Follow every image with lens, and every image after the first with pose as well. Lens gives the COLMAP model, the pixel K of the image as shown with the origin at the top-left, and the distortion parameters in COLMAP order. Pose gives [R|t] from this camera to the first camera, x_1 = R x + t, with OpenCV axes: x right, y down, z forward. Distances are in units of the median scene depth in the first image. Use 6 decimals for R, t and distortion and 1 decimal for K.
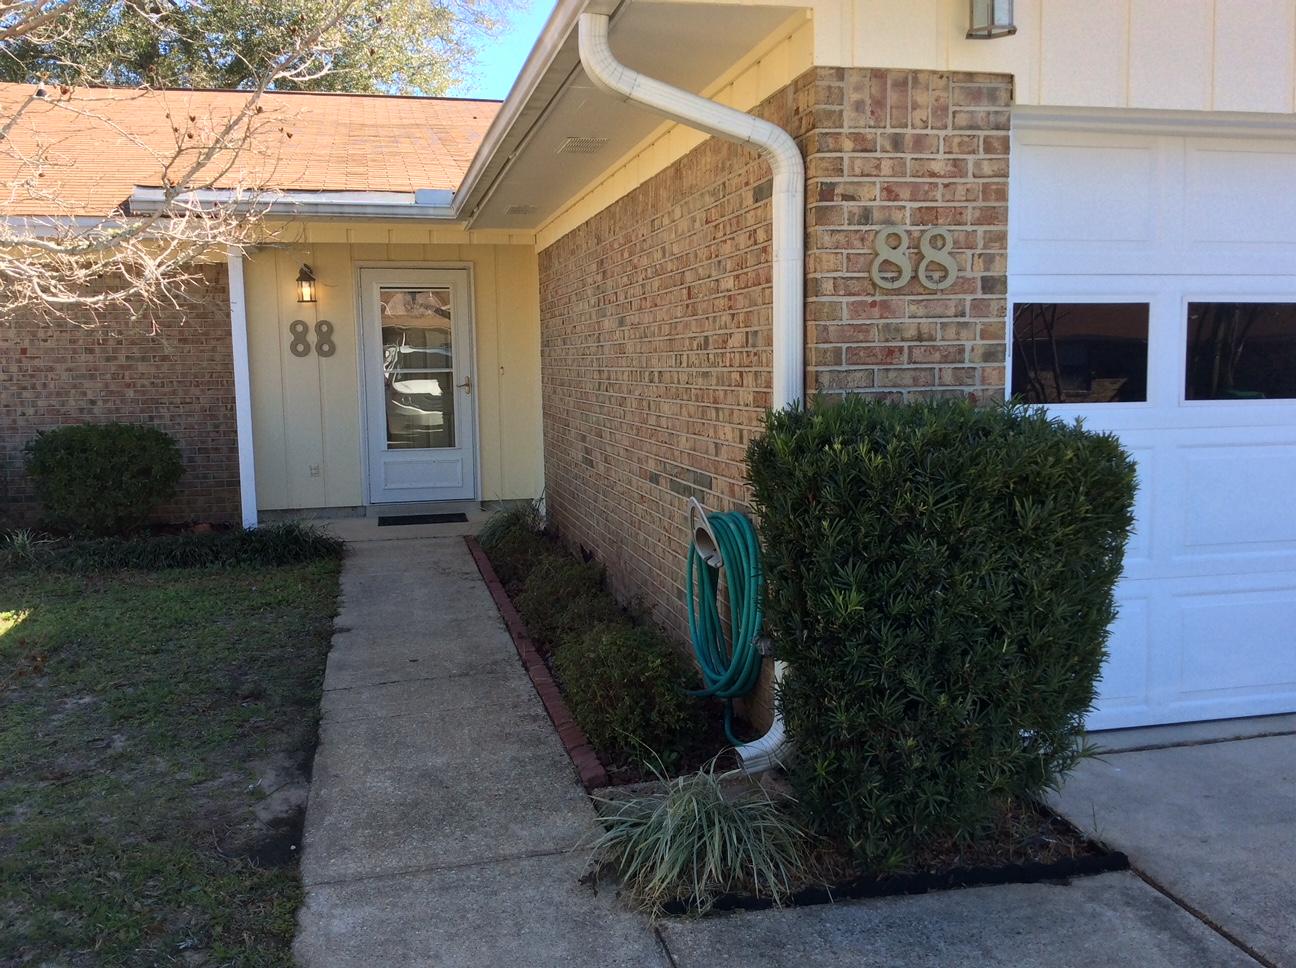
lens RADIAL K [[1203.4, 0, 646.3], [0, 1203.4, 489.1], [0, 0, 1]] dist [0.037753, 0.000000]
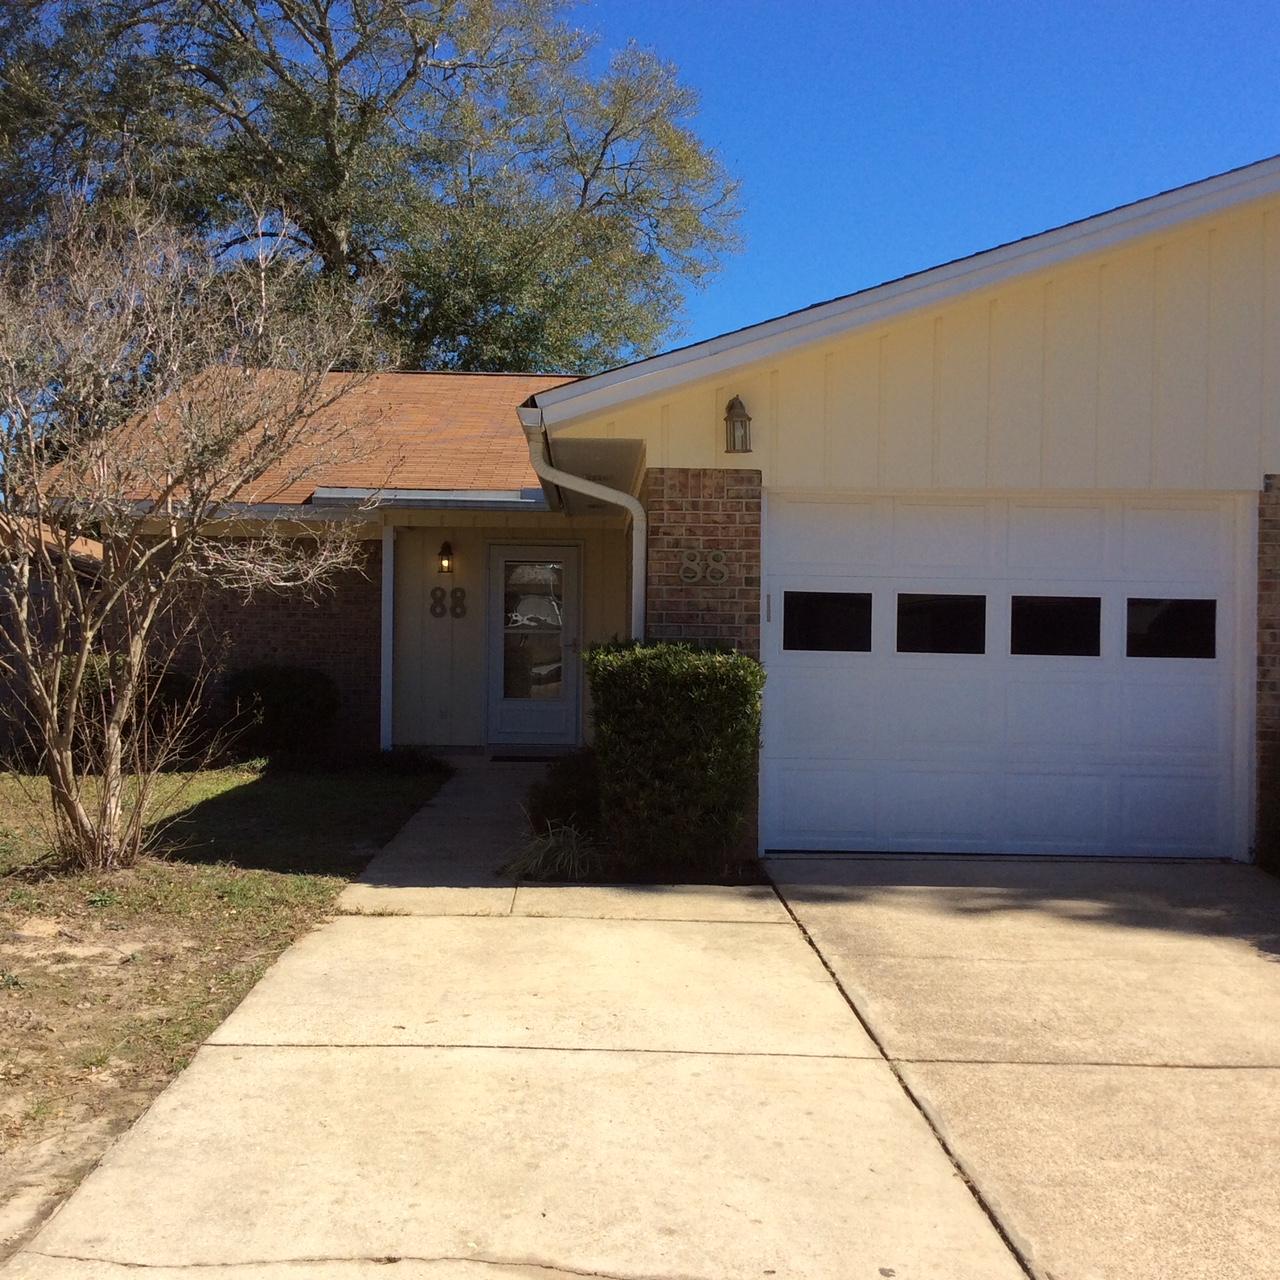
lens RADIAL K [[1607.5, 0, 641.0], [0, 1607.5, 637.3], [0, 0, 1]] dist [-0.012387, 0.000000]
pose [[0.980095, 0.030898, -0.196111, 0.608564], [-0.051879, 0.993352, -0.102765, 0.172641], [0.191632, 0.110893, 0.975182, -1.393093]]
